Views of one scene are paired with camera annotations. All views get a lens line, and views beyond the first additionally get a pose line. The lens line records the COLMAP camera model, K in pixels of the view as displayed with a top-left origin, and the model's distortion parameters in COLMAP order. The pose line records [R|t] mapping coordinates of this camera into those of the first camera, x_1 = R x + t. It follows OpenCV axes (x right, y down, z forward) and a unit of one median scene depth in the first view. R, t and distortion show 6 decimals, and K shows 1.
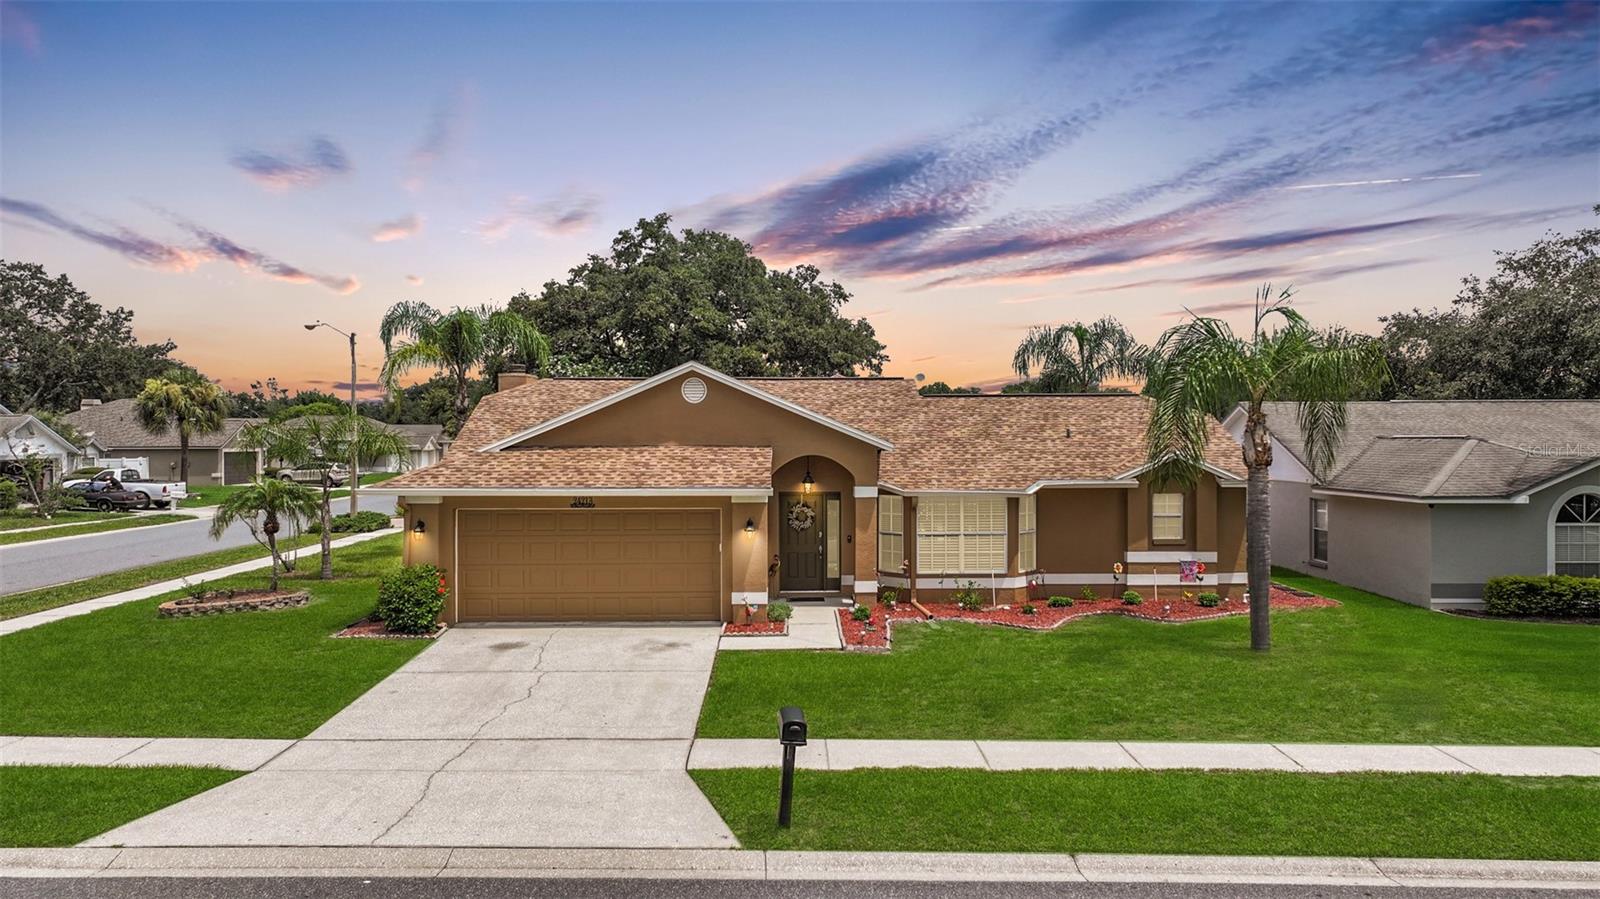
lens RADIAL K [[1125.9, 0, 804.8], [0, 1125.9, 443.7], [0, 0, 1]] dist [-0.002700, 0.050714]
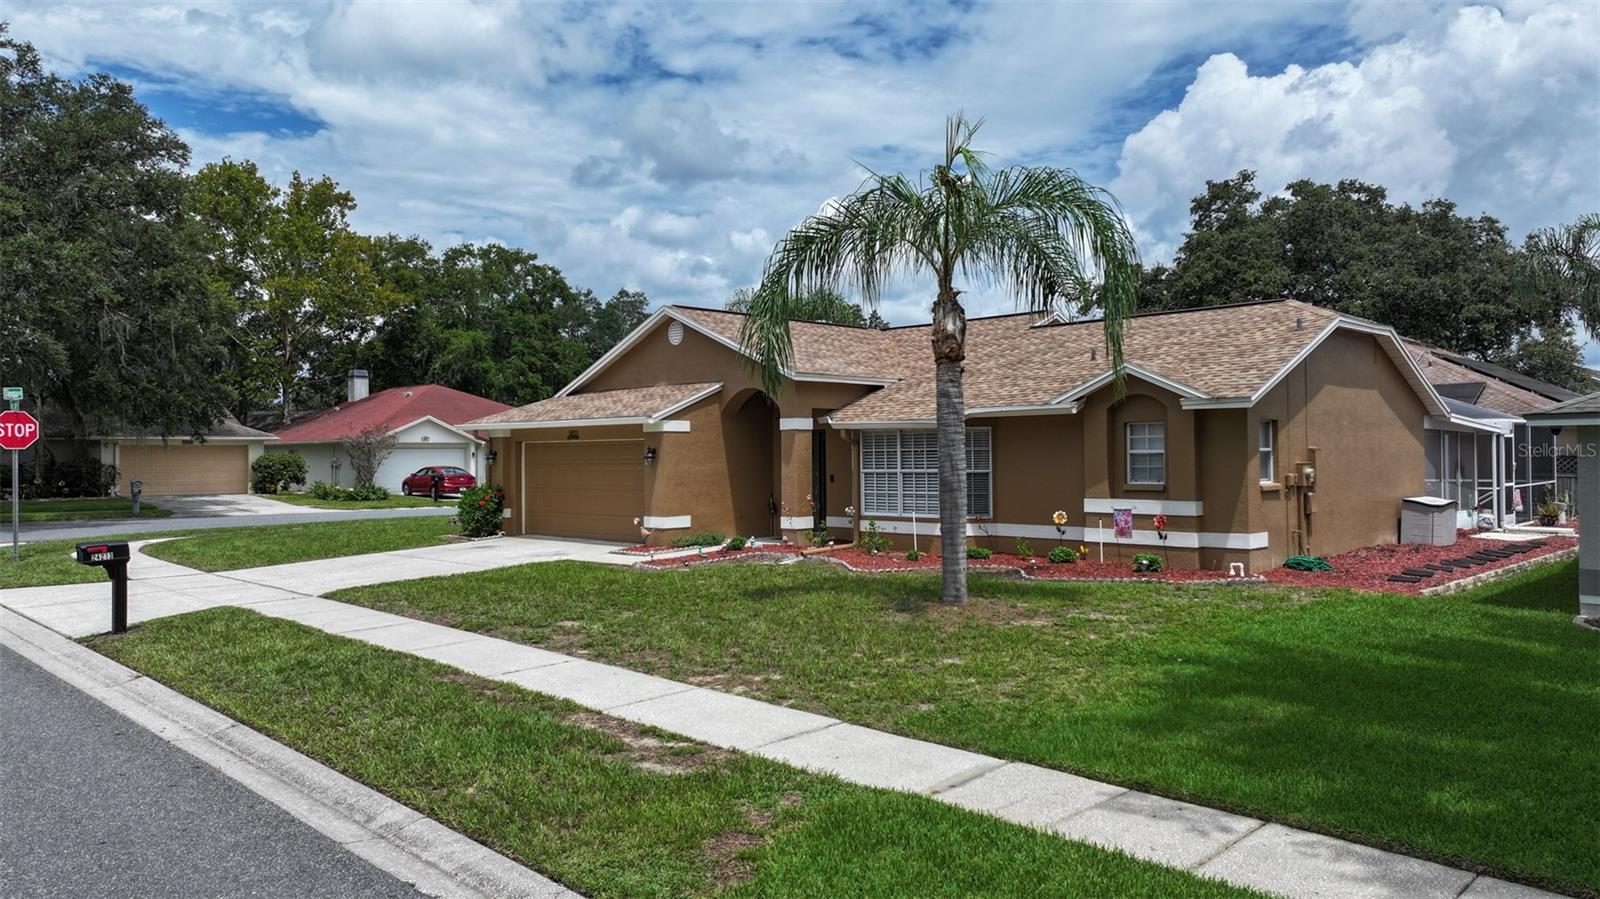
lens RADIAL K [[1125.9, 0, 804.8], [0, 1125.9, 443.7], [0, 0, 1]] dist [-0.002700, 0.050714]
pose [[0.707711, -0.008672, -0.706449, 0.704514], [0.003257, 0.999954, -0.009012, 0.065122], [0.706495, 0.004077, 0.707707, 0.316741]]
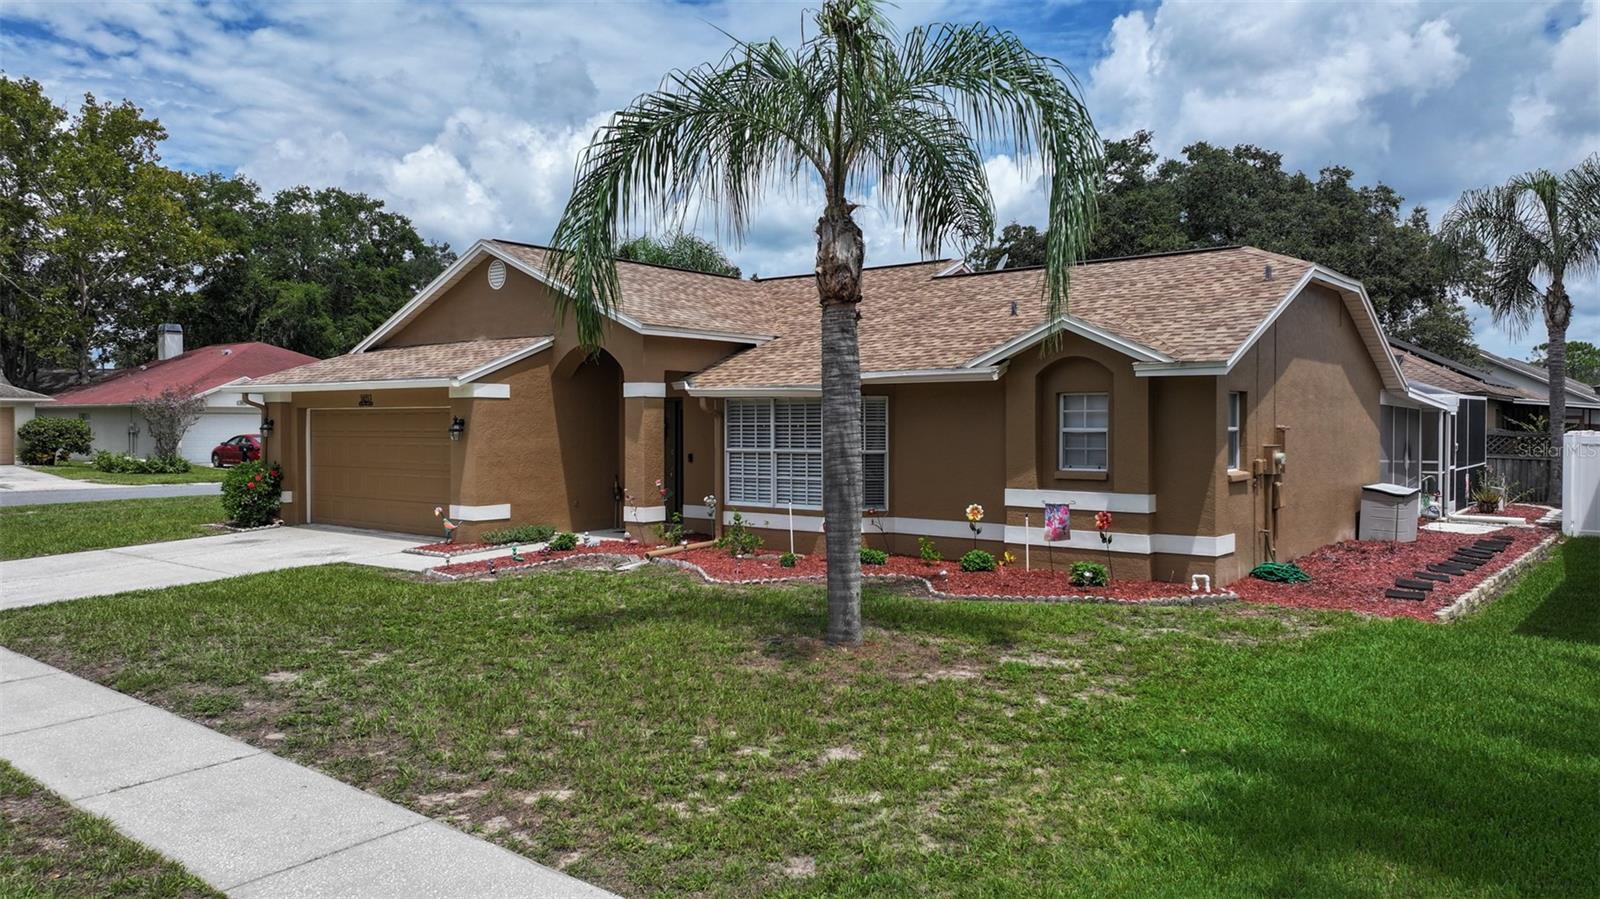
lens RADIAL K [[1125.9, 0, 804.8], [0, 1125.9, 443.7], [0, 0, 1]] dist [-0.002700, 0.050714]
pose [[0.778278, 0.016387, -0.627706, 0.590333], [-0.006218, 0.999812, 0.018392, 0.061527], [0.627890, -0.010411, 0.778233, 0.458889]]
